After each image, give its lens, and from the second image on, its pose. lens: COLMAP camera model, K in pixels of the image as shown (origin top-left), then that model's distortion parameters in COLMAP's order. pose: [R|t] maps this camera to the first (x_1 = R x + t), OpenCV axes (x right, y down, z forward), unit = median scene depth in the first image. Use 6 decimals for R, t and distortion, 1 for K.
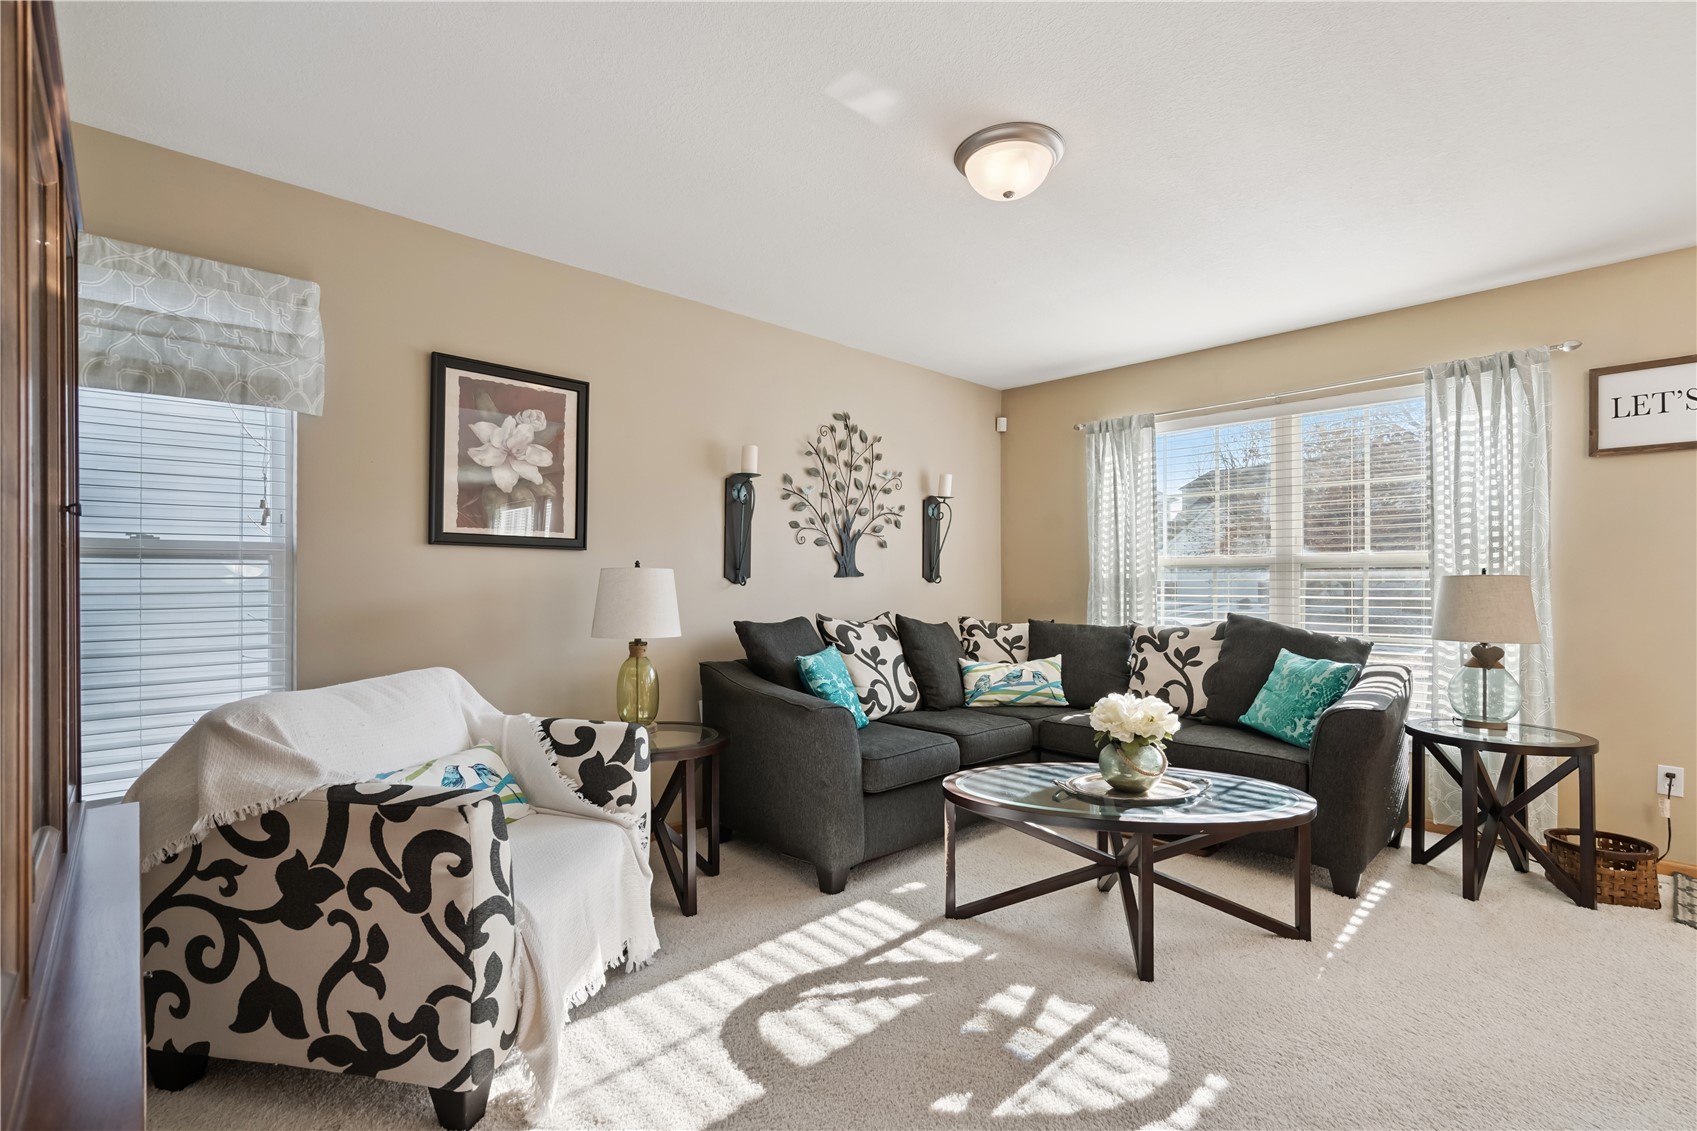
lens RADIAL K [[762.6, 0, 848.7], [0, 762.6, 573.9], [0, 0, 1]] dist [-0.009165, 0.006831]
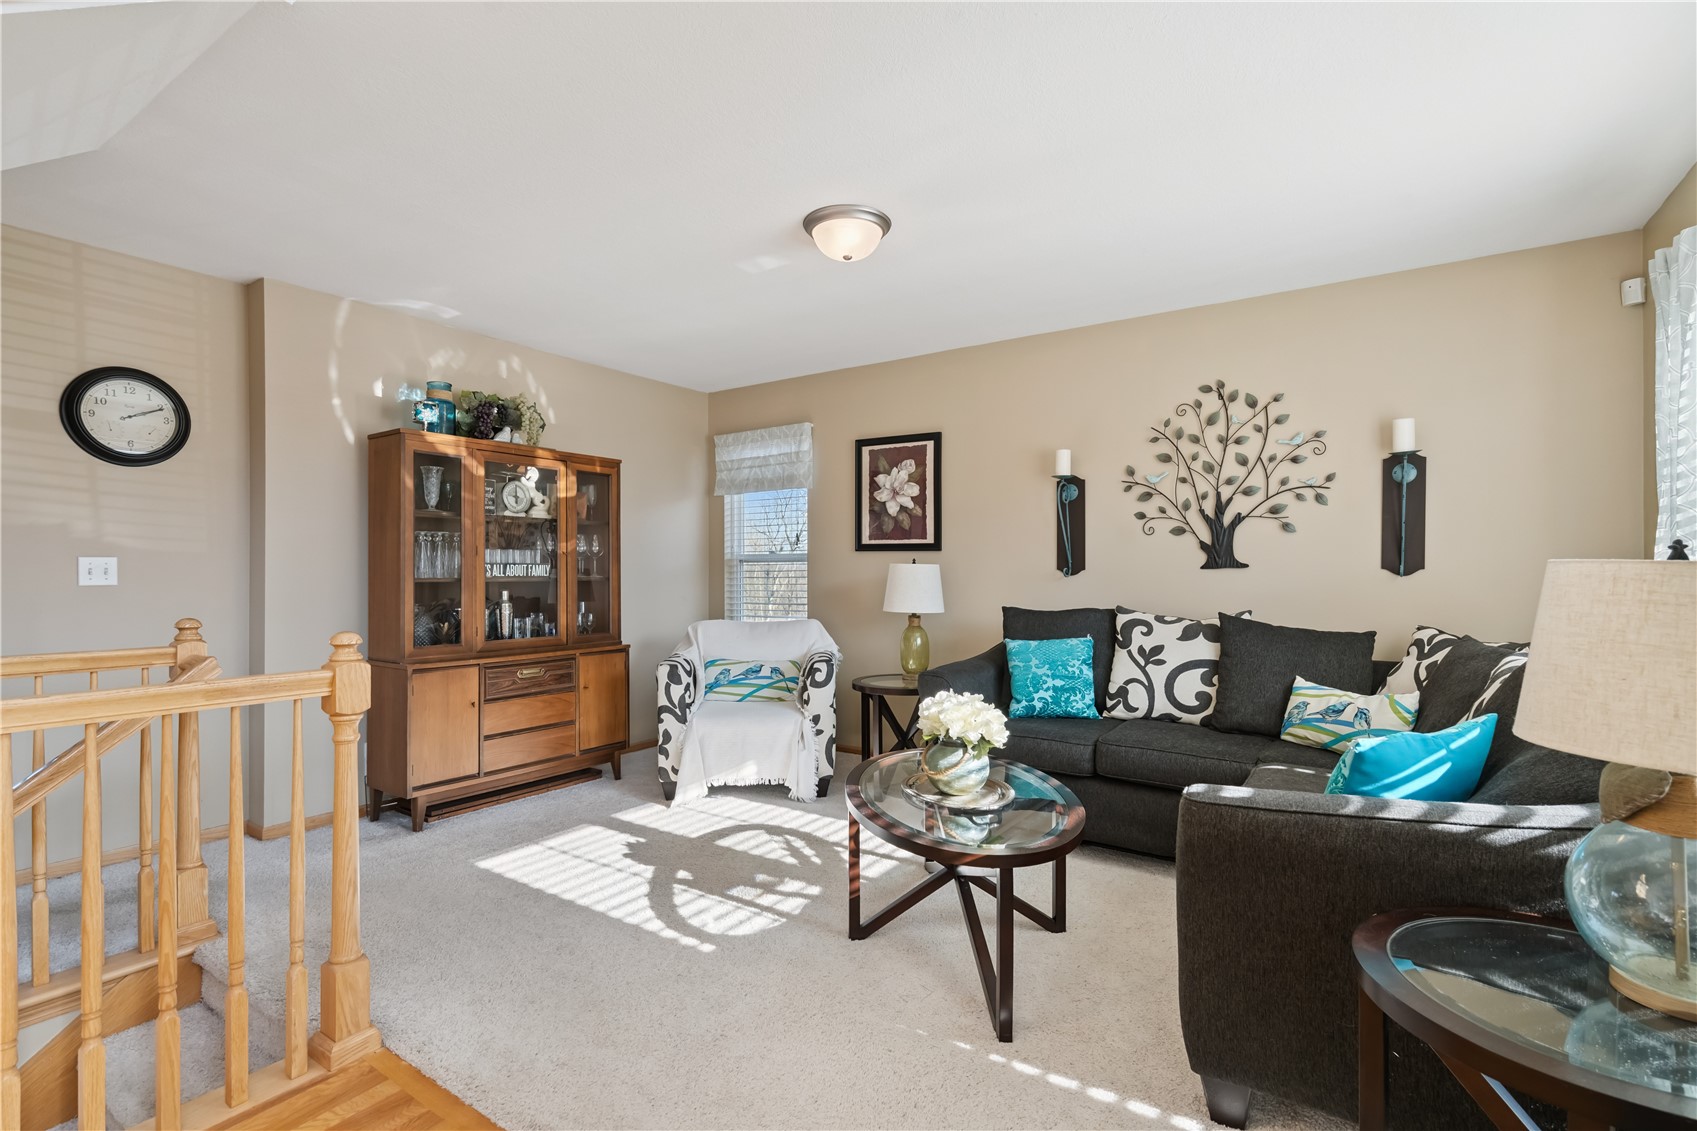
lens RADIAL K [[771.7, 0, 851.4], [0, 771.7, 570.4], [0, 0, 1]] dist [-0.001613, -0.000124]
pose [[0.223280, -0.001599, -0.974753, 1.091889], [0.006479, 0.999979, -0.000157, 0.004688], [0.974733, -0.006280, 0.223286, 0.557612]]
